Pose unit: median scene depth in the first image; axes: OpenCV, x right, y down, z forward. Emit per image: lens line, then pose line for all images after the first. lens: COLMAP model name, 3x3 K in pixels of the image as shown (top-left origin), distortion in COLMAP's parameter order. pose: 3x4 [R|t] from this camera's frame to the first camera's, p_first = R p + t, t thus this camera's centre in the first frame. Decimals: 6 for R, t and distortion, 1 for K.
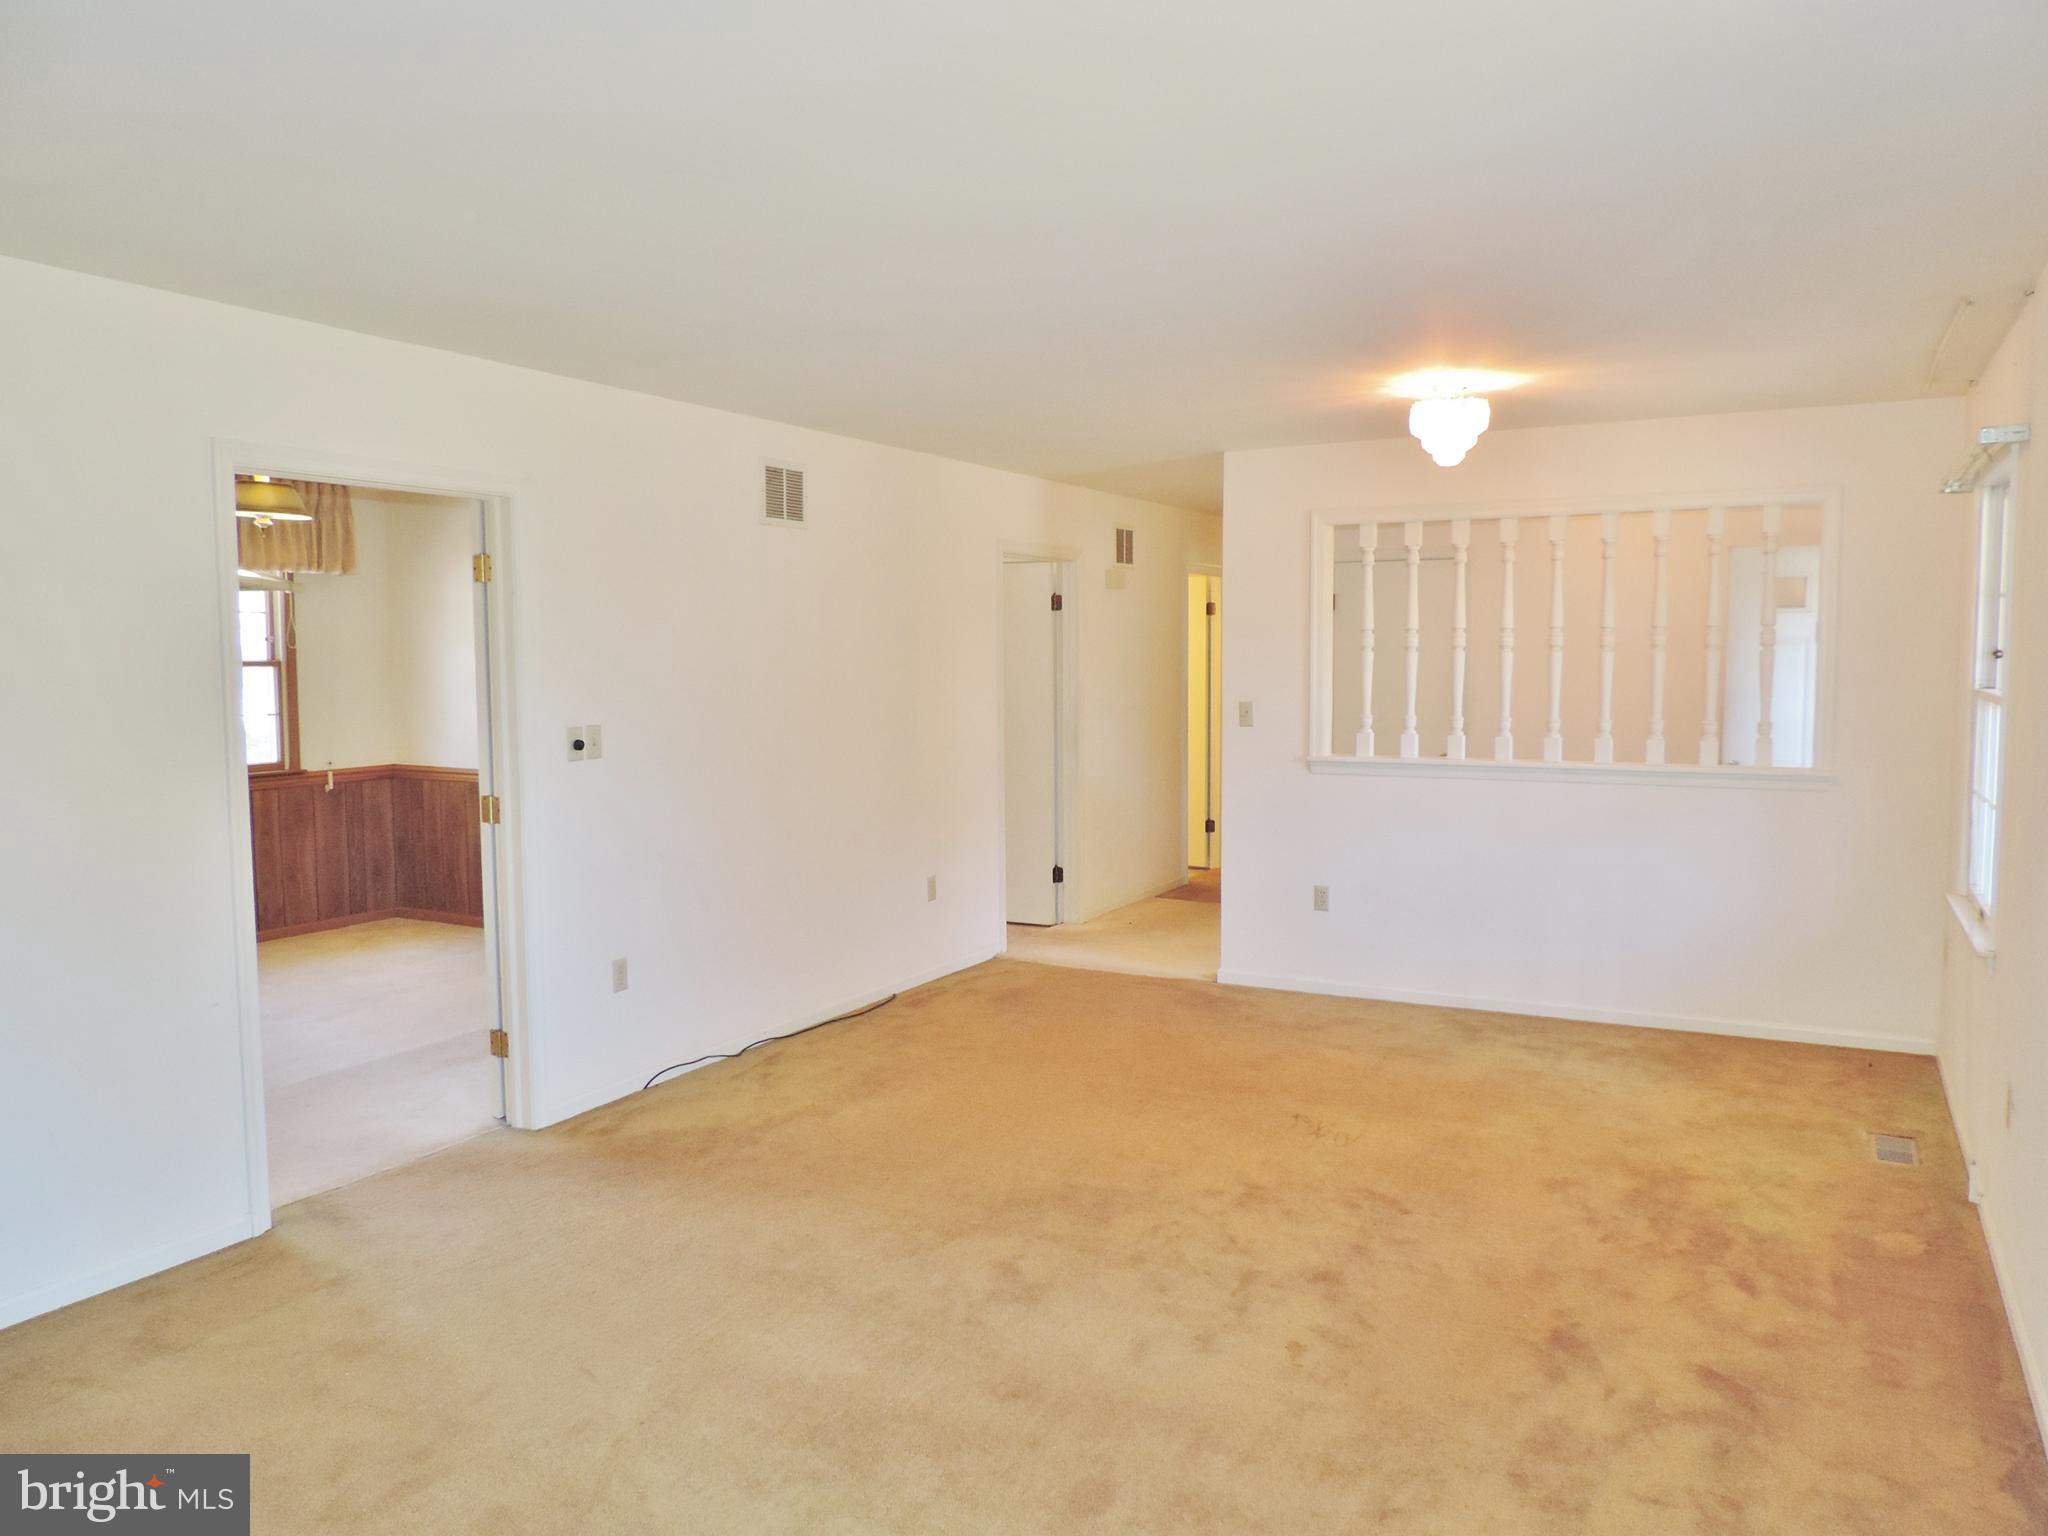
lens RADIAL K [[1444.9, 0, 1014.9], [0, 1444.9, 774.9], [0, 0, 1]] dist [-0.019712, 0.000924]
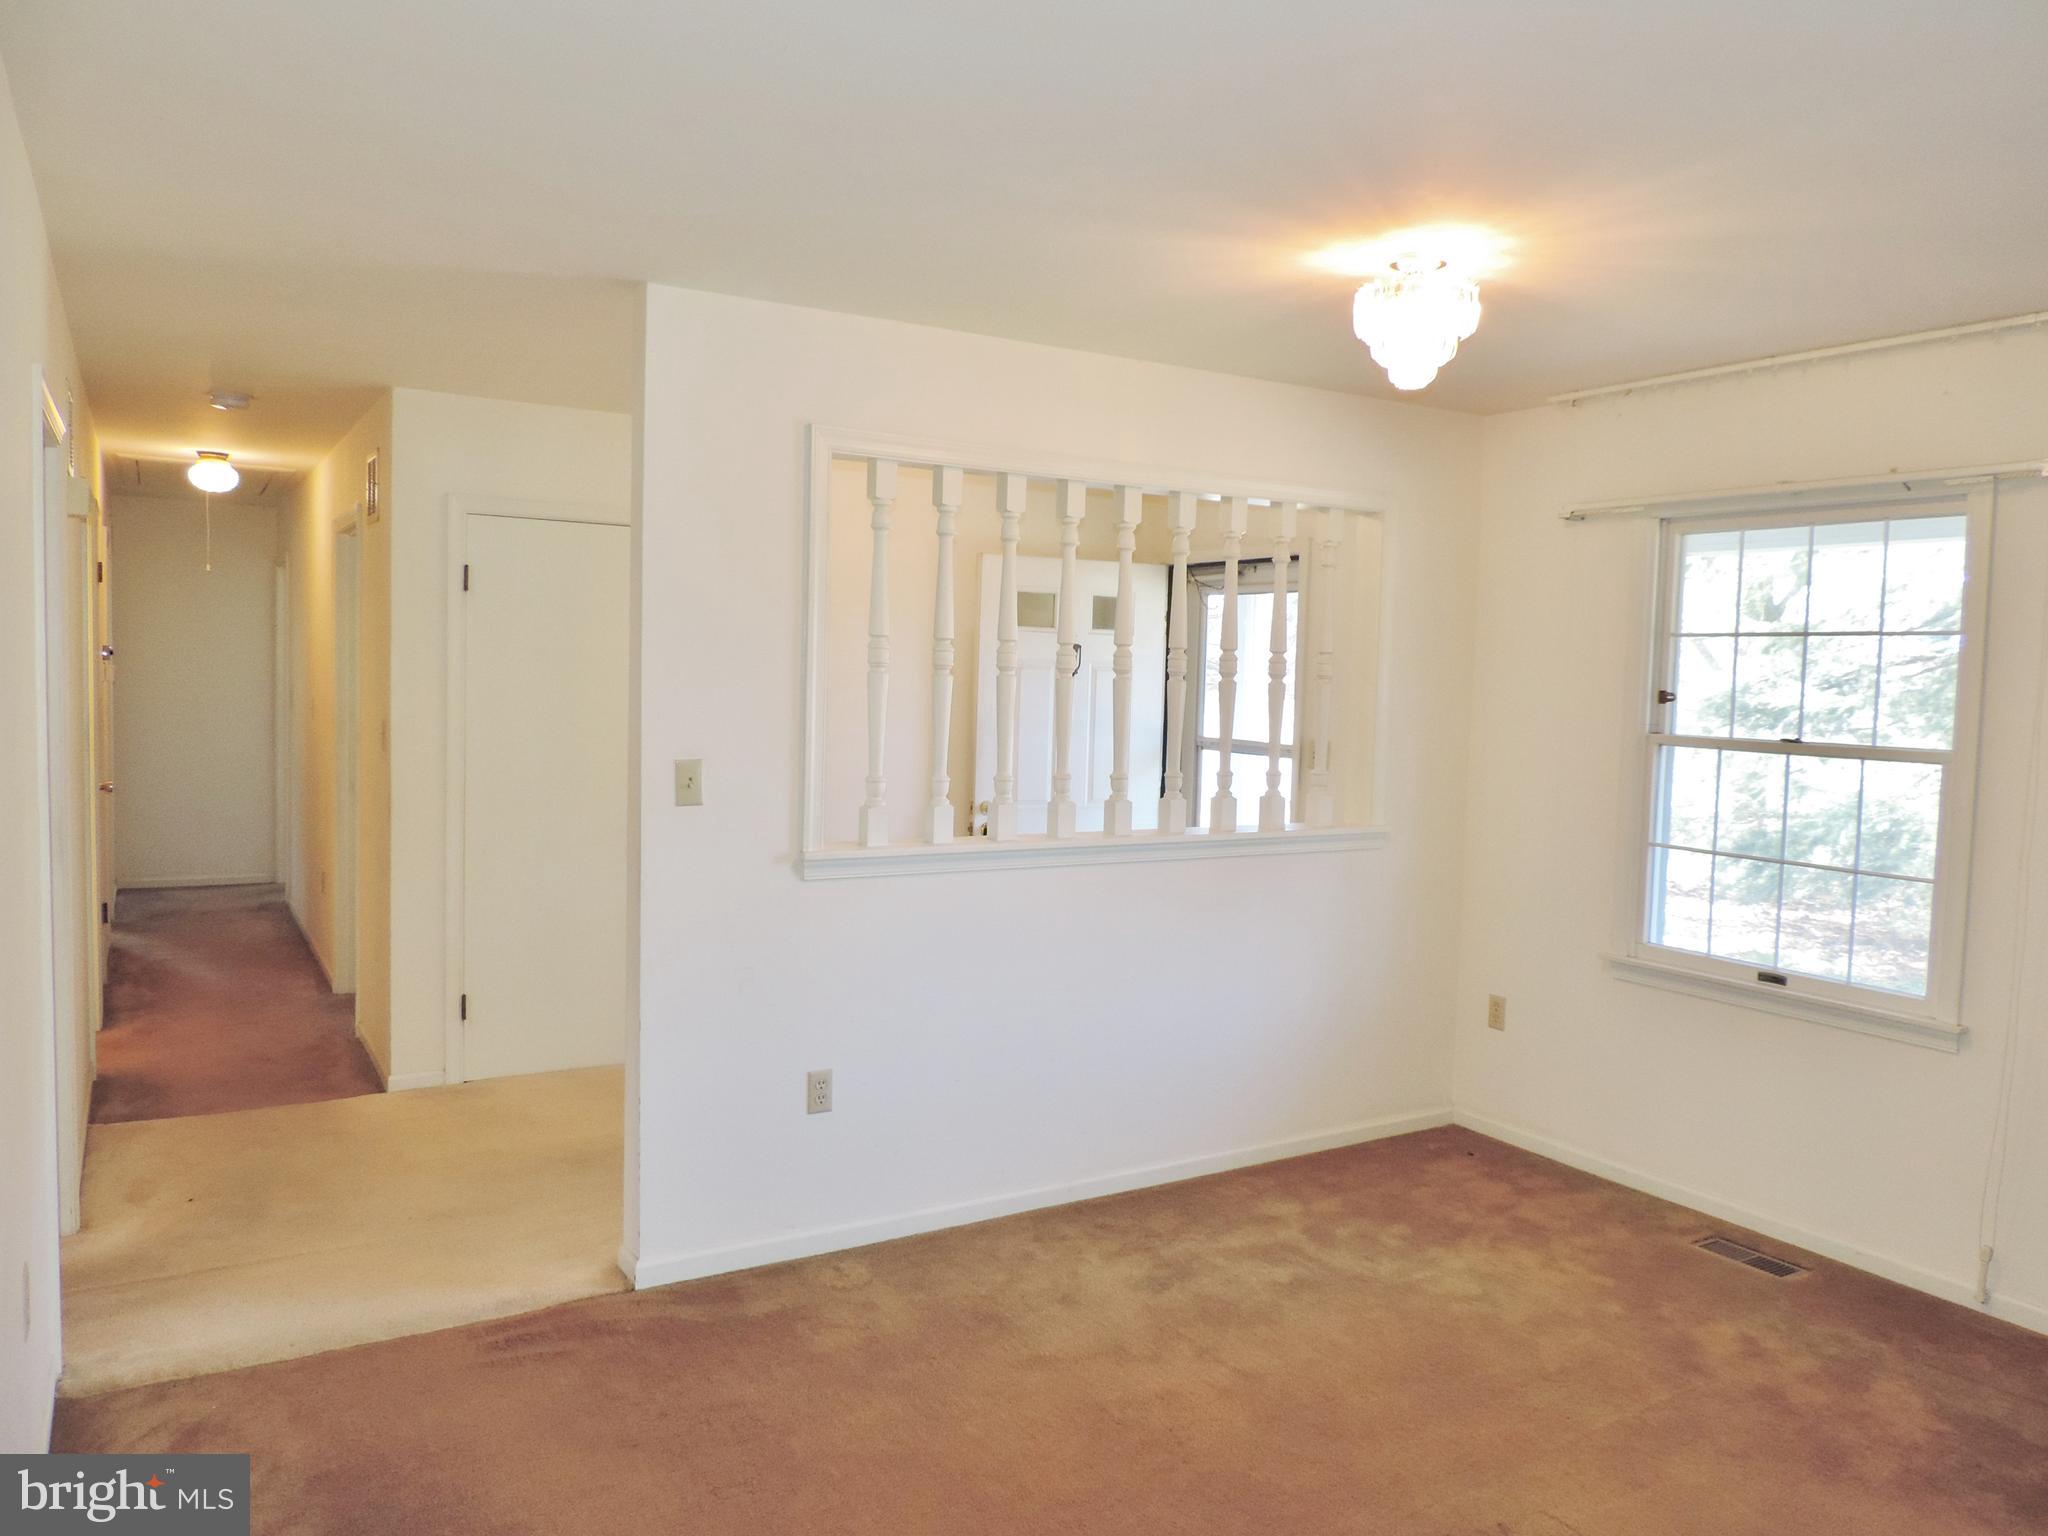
lens RADIAL K [[1444.9, 0, 1014.9], [0, 1444.9, 774.9], [0, 0, 1]] dist [-0.019712, 0.000924]
pose [[0.492608, -0.045154, 0.869079, -0.254147], [0.035439, 0.998865, 0.031810, -0.059058], [-0.869529, 0.015130, 0.493649, 0.637726]]
